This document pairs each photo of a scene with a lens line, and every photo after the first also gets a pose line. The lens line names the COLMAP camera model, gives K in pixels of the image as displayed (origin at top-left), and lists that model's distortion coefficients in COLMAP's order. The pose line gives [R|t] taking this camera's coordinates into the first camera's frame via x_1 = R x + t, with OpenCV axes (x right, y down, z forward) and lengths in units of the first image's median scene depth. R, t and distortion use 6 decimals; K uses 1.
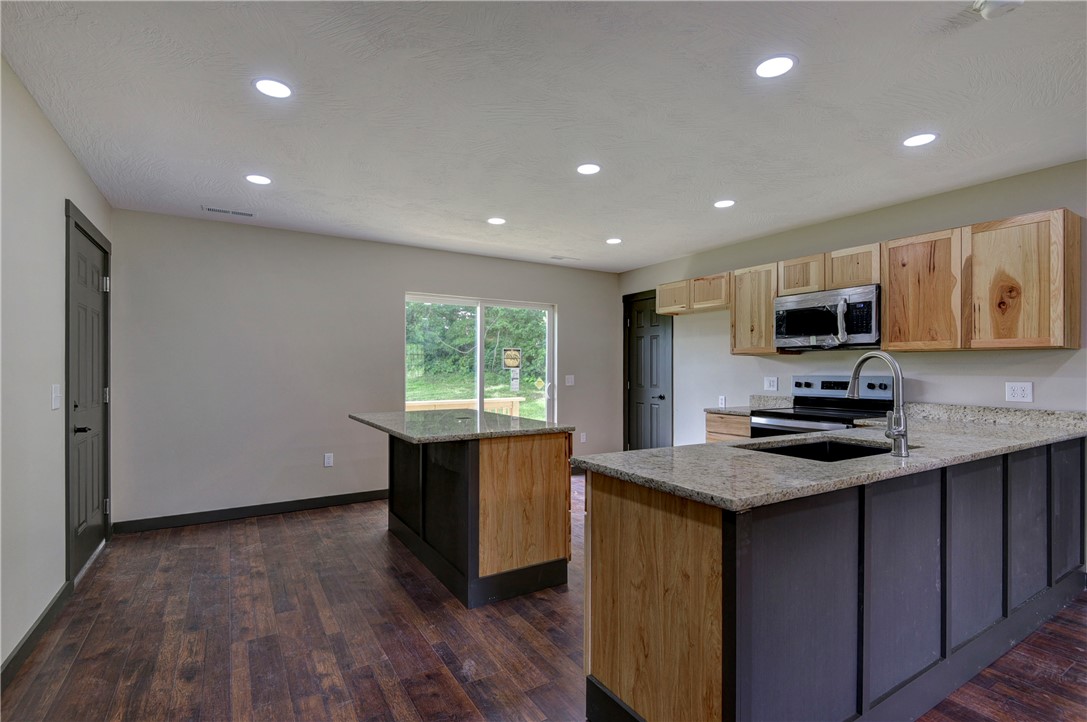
lens RADIAL K [[509.0, 0, 534.9], [0, 509.0, 366.6], [0, 0, 1]] dist [0.013347, -0.000822]
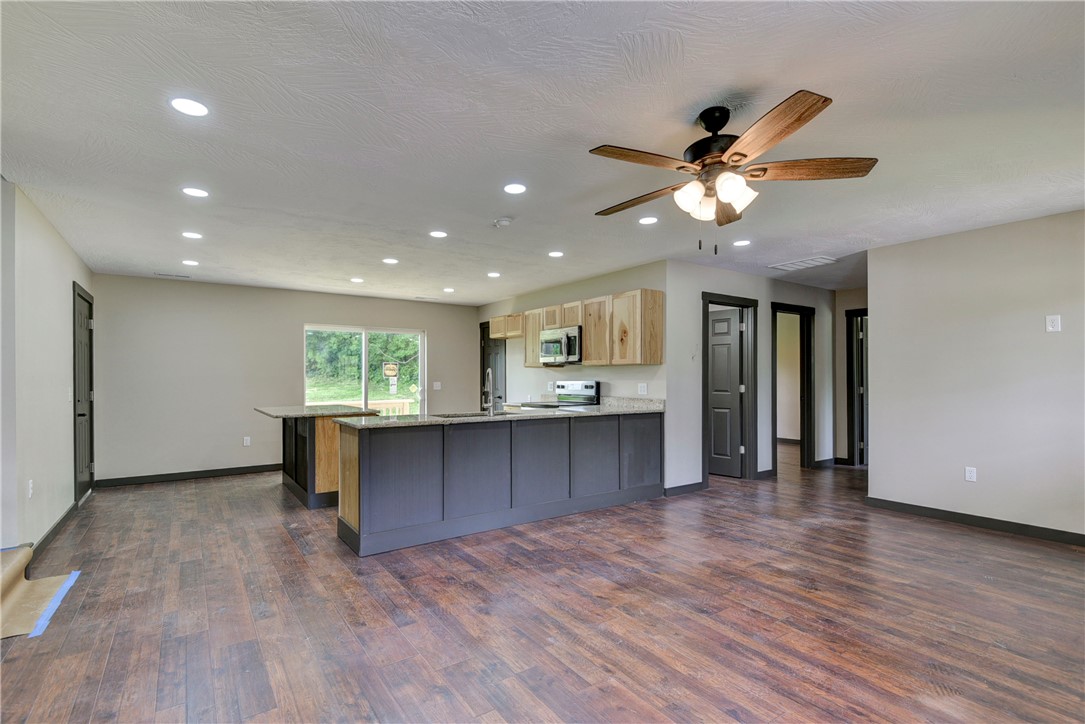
lens RADIAL K [[505.7, 0, 530.6], [0, 505.7, 374.5], [0, 0, 1]] dist [0.022162, -0.012044]
pose [[0.998400, -0.005279, 0.056294, 0.398927], [0.005320, 0.999986, -0.000583, -0.001350], [-0.056290, 0.000882, 0.998414, -0.607808]]
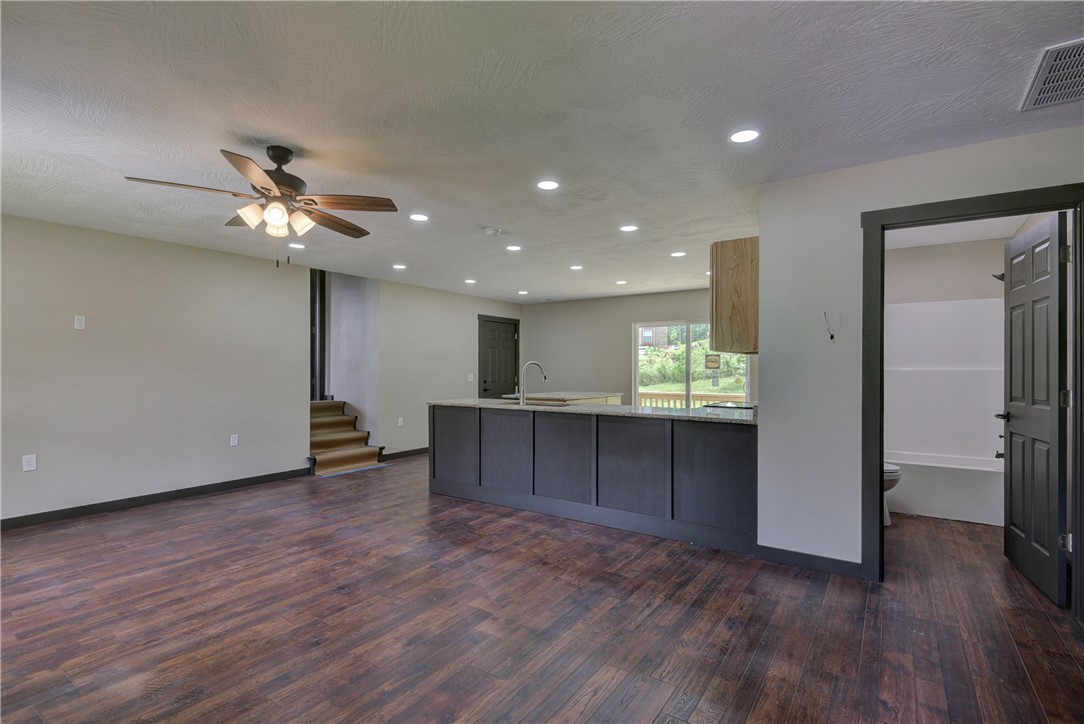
lens RADIAL K [[502.8, 0, 541.7], [0, 502.8, 364.8], [0, 0, 1]] dist [0.000079, -0.004317]
pose [[0.430693, -0.009443, -0.902449, 1.503556], [0.004478, 0.999955, -0.008326, 0.002211], [0.902488, -0.000455, 0.430716, 0.041719]]
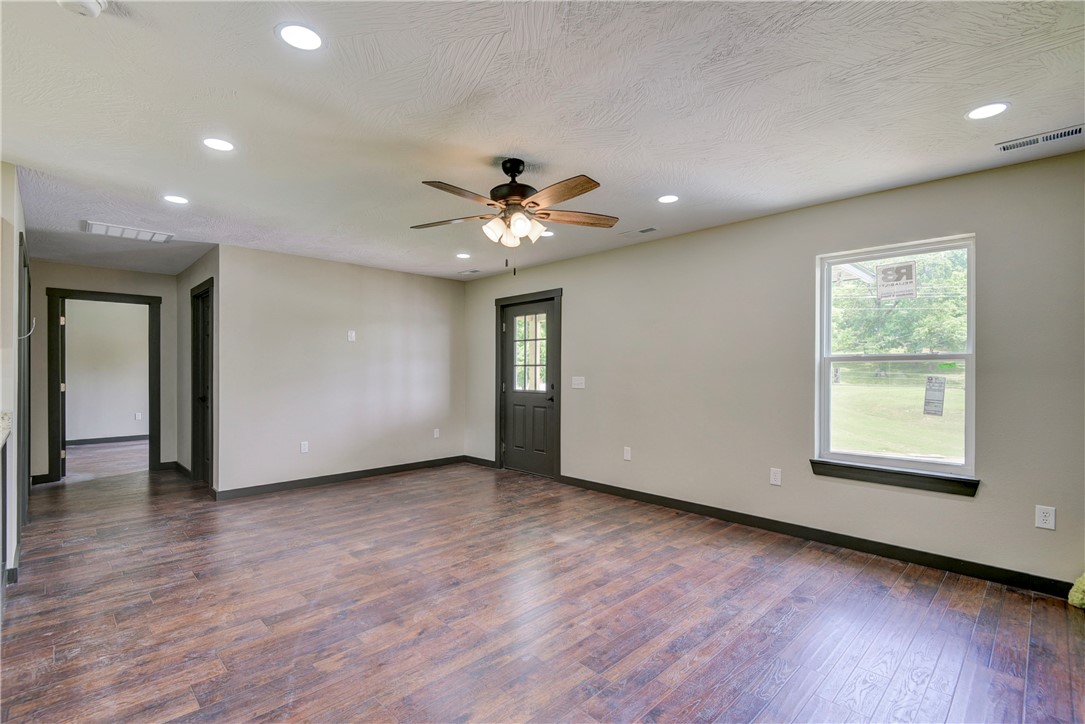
lens RADIAL K [[497.9, 0, 540.9], [0, 497.9, 375.0], [0, 0, 1]] dist [-0.000526, -0.001167]
pose [[-0.238236, -0.012387, 0.971128, -0.100411], [-0.005795, 0.999919, 0.011333, -0.001781], [-0.971190, -0.002928, -0.238288, 0.152799]]
